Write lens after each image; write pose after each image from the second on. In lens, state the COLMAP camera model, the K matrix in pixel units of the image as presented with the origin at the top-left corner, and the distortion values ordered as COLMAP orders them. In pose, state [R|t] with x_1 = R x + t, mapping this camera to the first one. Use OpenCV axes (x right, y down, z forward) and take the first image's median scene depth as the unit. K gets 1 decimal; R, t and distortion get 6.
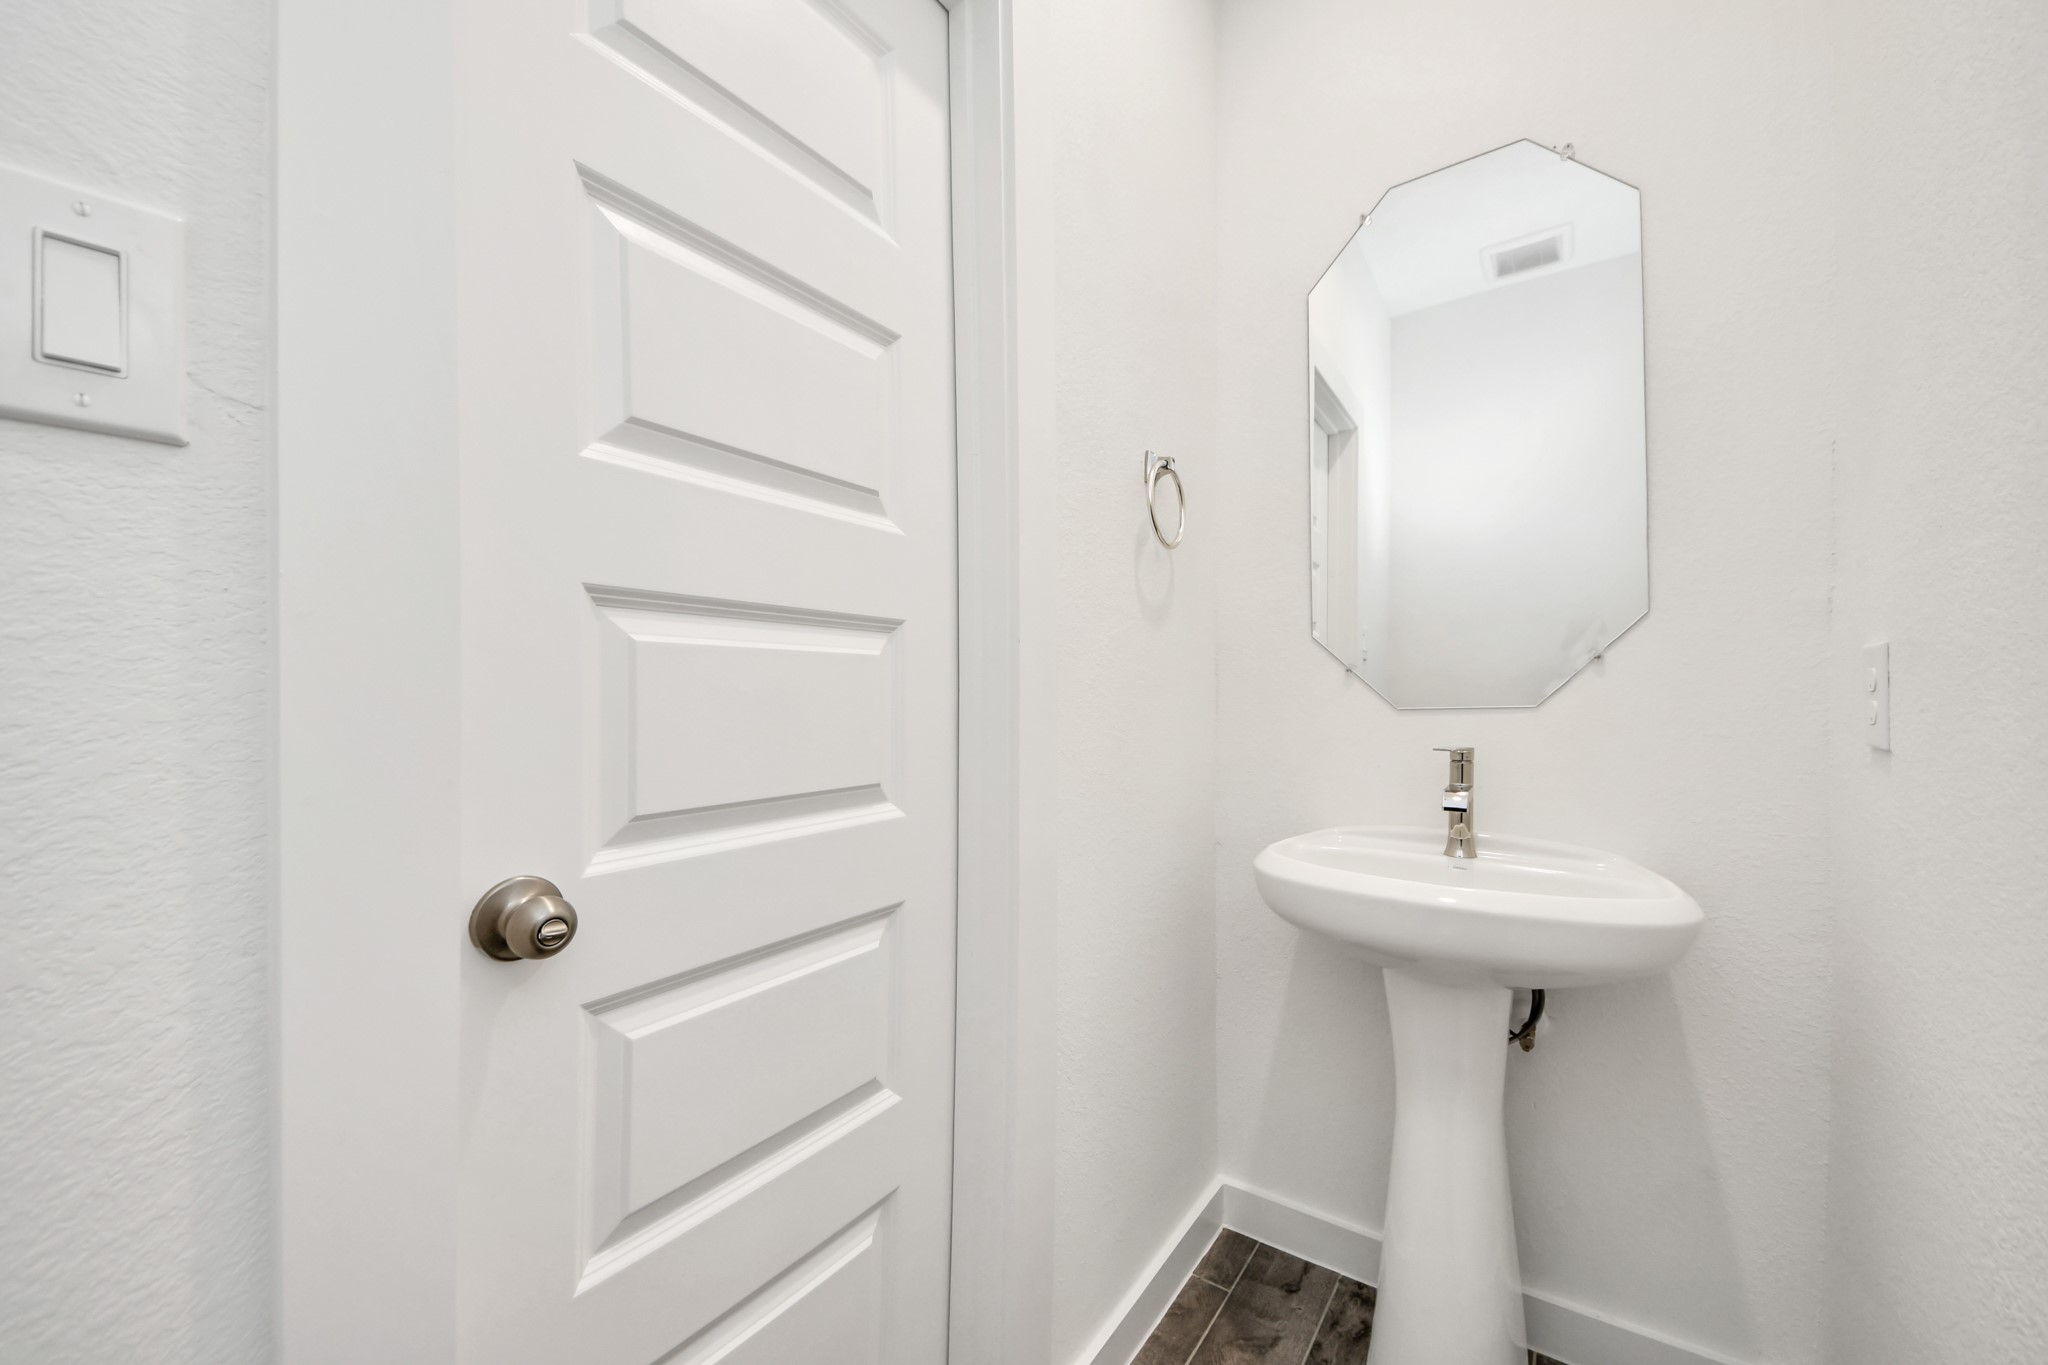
lens RADIAL K [[753.0, 0, 1021.8], [0, 753.0, 681.2], [0, 0, 1]] dist [0.012569, -0.000169]
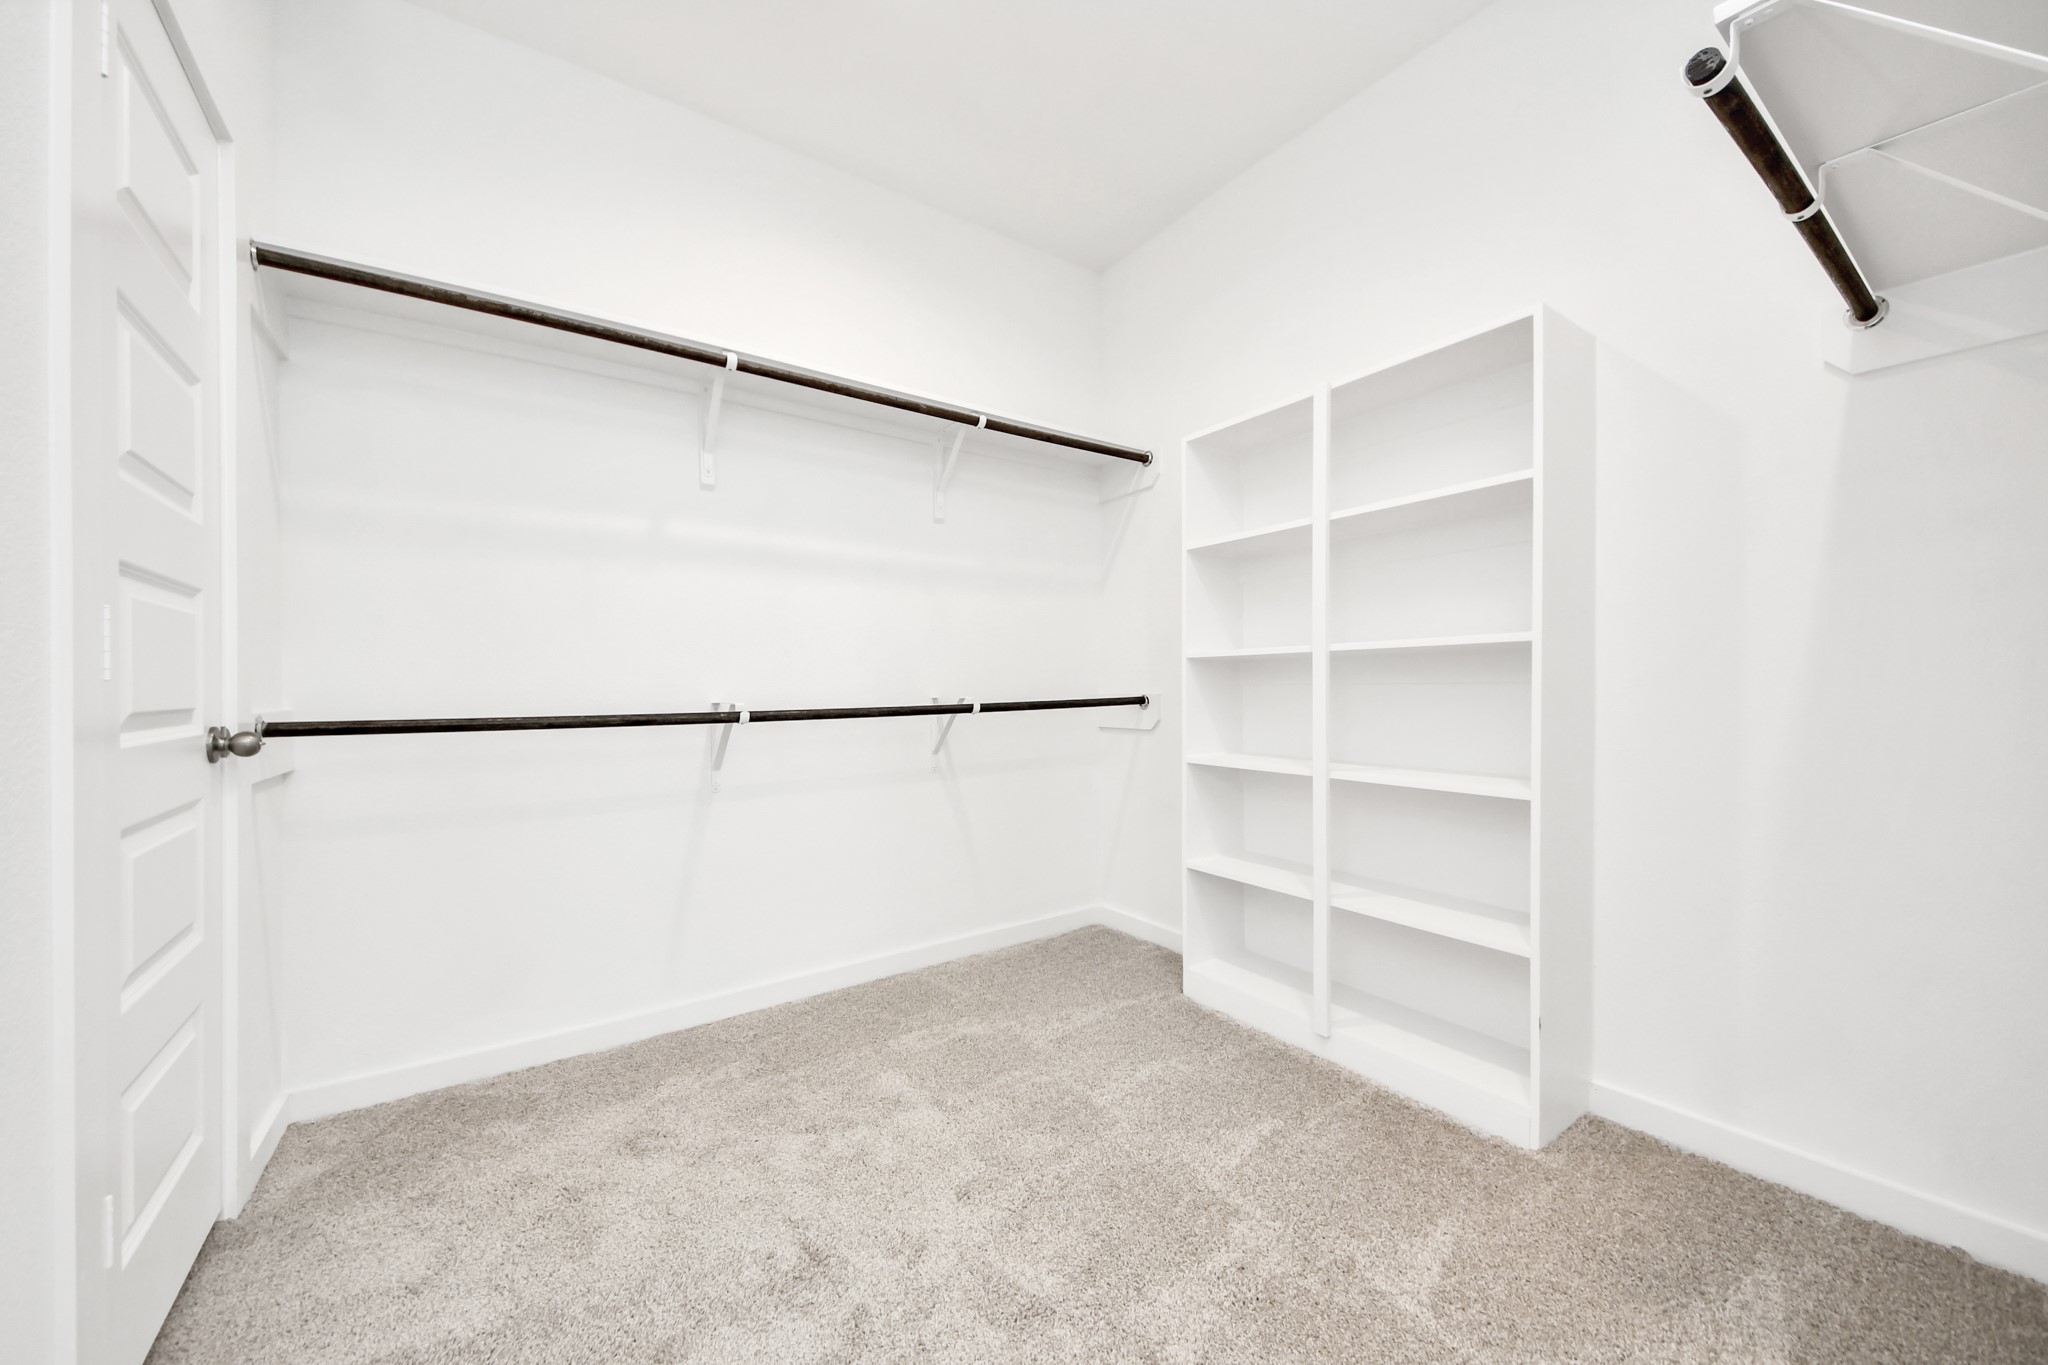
lens RADIAL K [[753.0, 0, 1016.8], [0, 753.0, 683.0], [0, 0, 1]] dist [0.012569, -0.000169]
pose [[0.313258, 0.000910, 0.949668, -1.070154], [-0.005236, 0.999986, 0.000769, 0.079720], [-0.949654, -0.005213, 0.313258, -0.884816]]
